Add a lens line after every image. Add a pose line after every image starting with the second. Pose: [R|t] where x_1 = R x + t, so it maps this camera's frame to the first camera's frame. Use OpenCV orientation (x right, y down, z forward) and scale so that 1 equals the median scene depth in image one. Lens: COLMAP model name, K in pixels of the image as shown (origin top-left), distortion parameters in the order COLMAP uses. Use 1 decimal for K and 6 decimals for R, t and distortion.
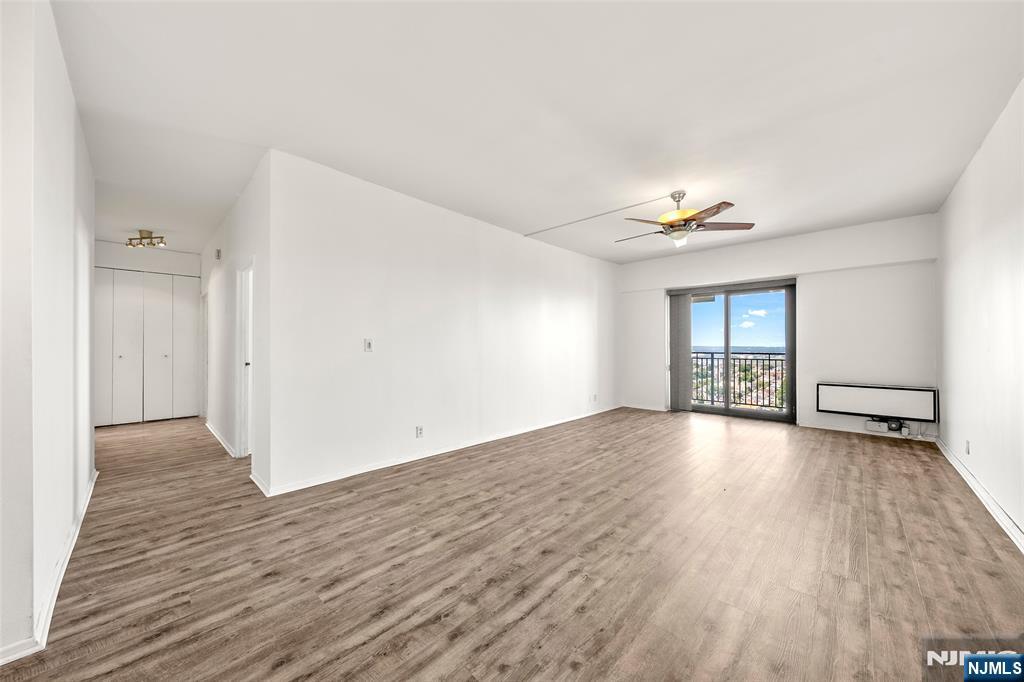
lens RADIAL K [[354.1, 0, 518.2], [0, 354.1, 347.3], [0, 0, 1]] dist [-0.000195, -0.000163]
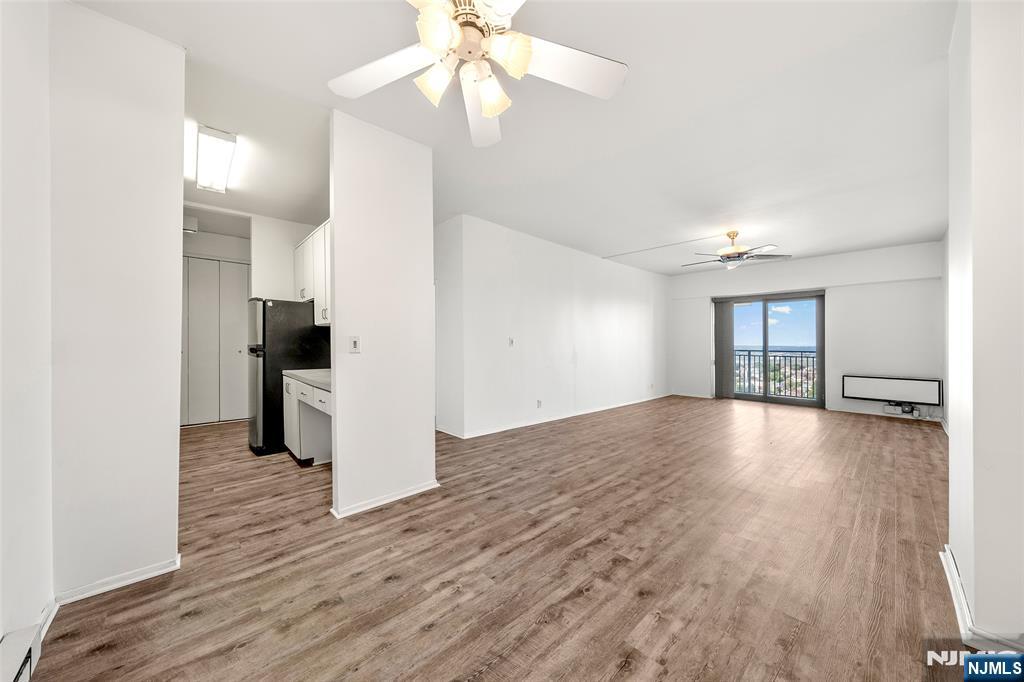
lens RADIAL K [[354.1, 0, 509.0], [0, 354.1, 341.1], [0, 0, 1]] dist [-0.000195, -0.000163]
pose [[0.997508, 0.007455, -0.070160, -0.283888], [-0.008173, 0.999917, -0.009956, 0.004072], [0.070080, 0.010505, 0.997486, -0.384555]]
